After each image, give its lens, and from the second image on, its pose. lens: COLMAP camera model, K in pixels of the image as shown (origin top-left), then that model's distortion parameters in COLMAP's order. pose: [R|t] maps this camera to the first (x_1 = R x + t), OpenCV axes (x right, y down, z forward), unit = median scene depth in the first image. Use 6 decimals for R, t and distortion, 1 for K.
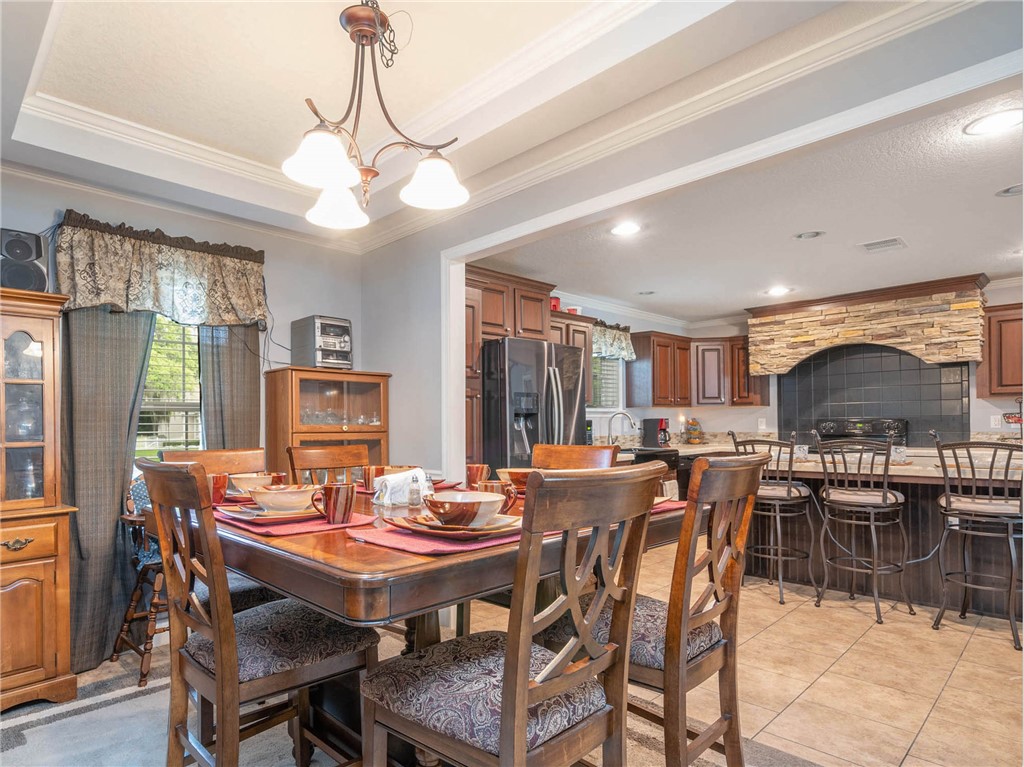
lens RADIAL K [[580.1, 0, 446.2], [0, 580.1, 424.7], [0, 0, 1]] dist [0.001159, 0.000601]
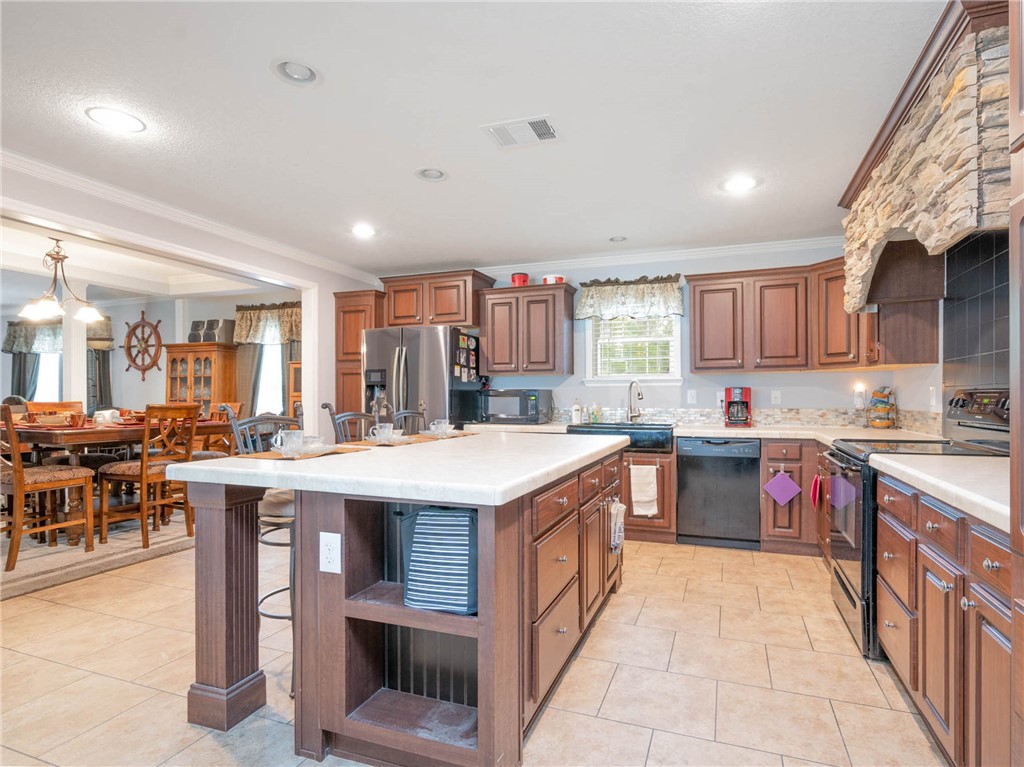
lens RADIAL K [[527.9, 0, 545.3], [0, 527.9, 398.4], [0, 0, 1]] dist [-0.001404, 0.000228]
pose [[0.475964, 0.014815, -0.879340, 1.037626], [-0.006986, 0.999890, 0.013065, -0.004799], [0.879437, -0.000075, 0.476016, 0.575862]]
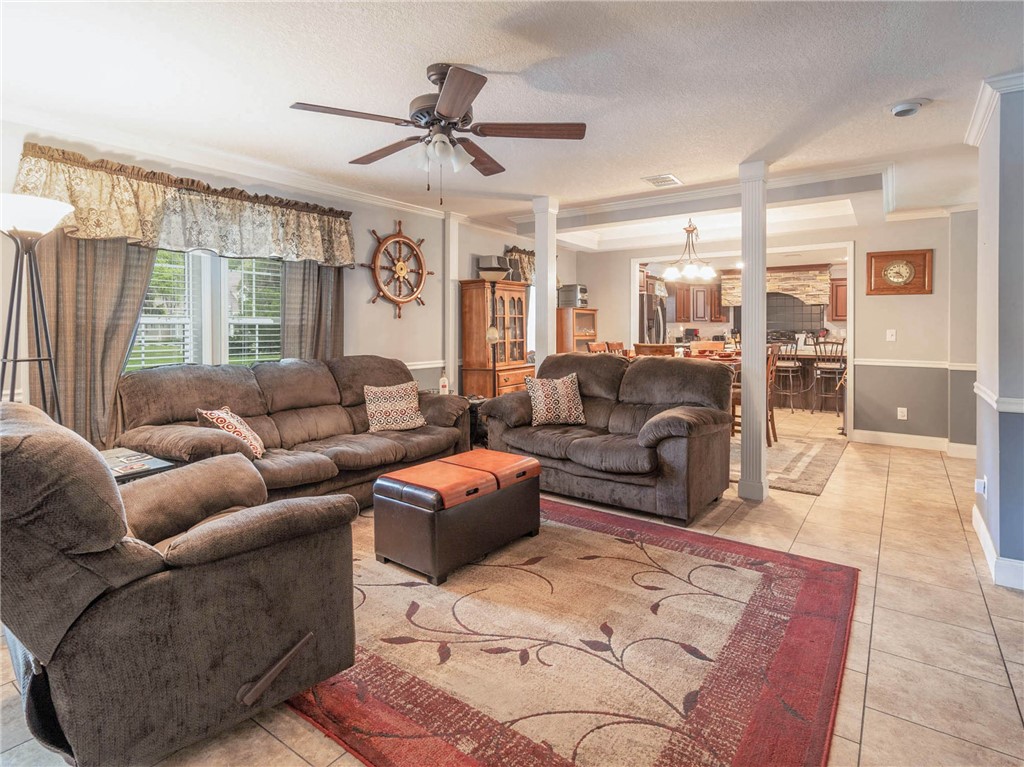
lens RADIAL K [[540.3, 0, 505.7], [0, 540.3, 333.4], [0, 0, 1]] dist [-0.001066, 0.001373]
pose [[0.978631, 0.008401, 0.205453, -0.610350], [-0.010662, 0.999894, 0.009904, -0.010127], [-0.205348, -0.011883, 0.978617, -0.659631]]
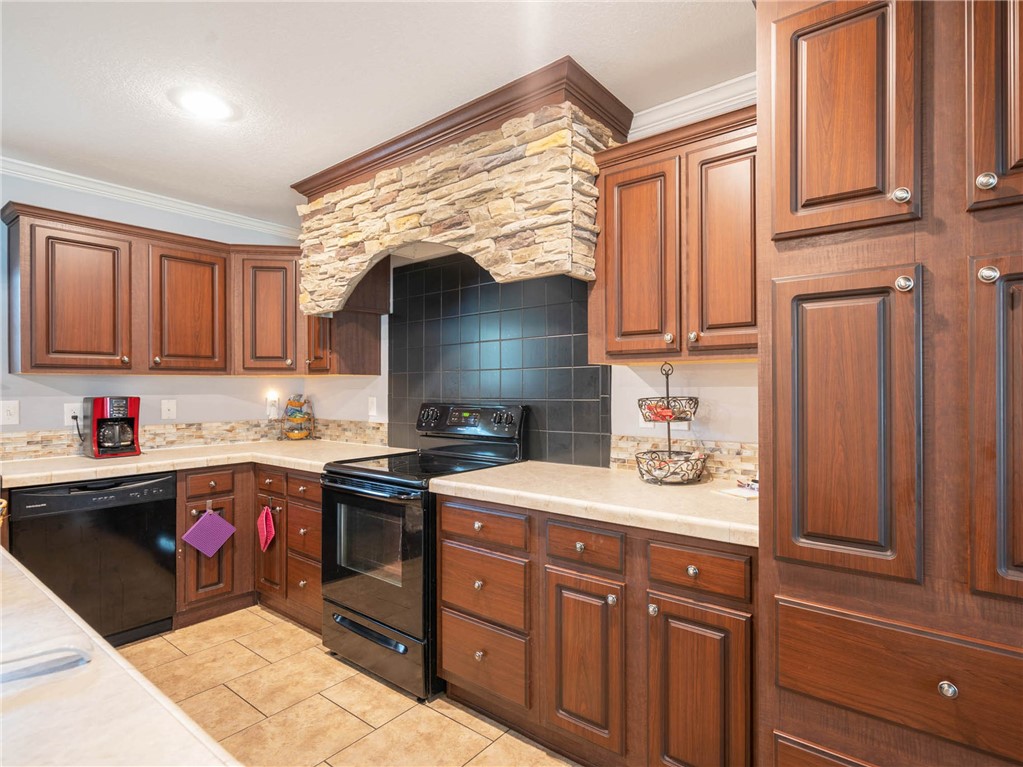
lens RADIAL K [[523.5, 0, 567.8], [0, 523.5, 385.9], [0, 0, 1]] dist [-0.004226, -0.000085]
pose [[0.978007, 0.011092, 0.208279, 0.802547], [-0.009110, 0.999904, -0.010471, -0.023375], [-0.208375, 0.008344, 0.978013, 0.604142]]
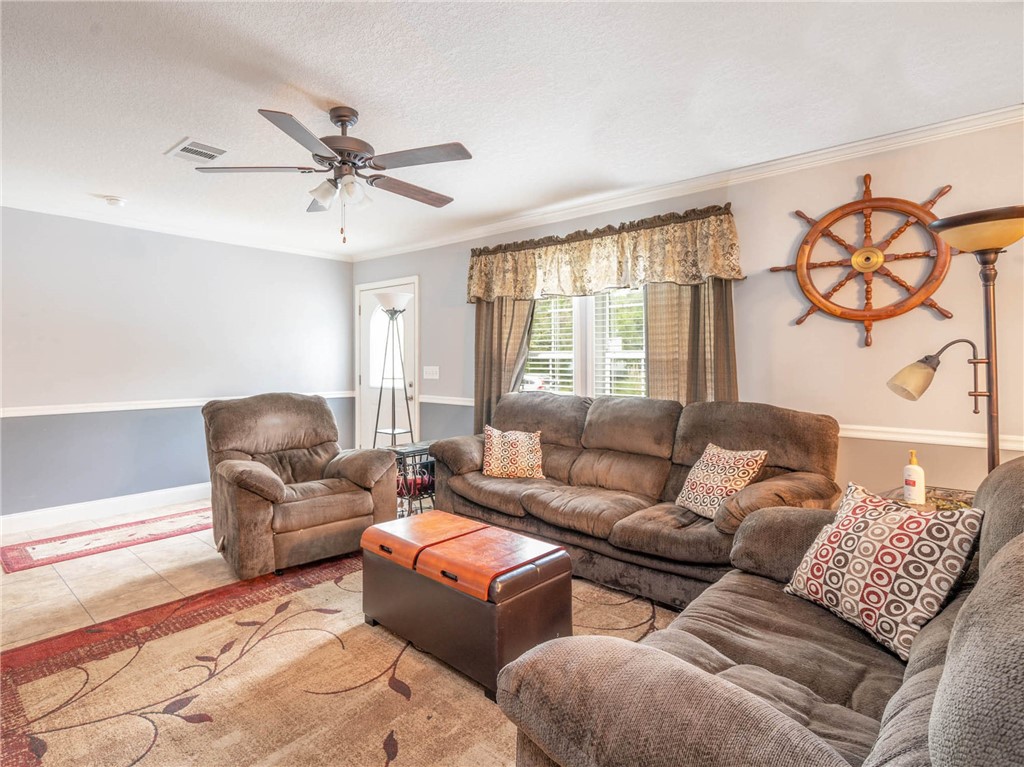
lens RADIAL K [[545.3, 0, 463.8], [0, 545.3, 359.6], [0, 0, 1]] dist [-0.001405, -0.000834]
pose [[0.077147, 0.007573, -0.996991, -0.081745], [-0.002236, 0.999970, 0.007422, -0.015213], [0.997017, 0.001656, 0.077161, -0.126416]]
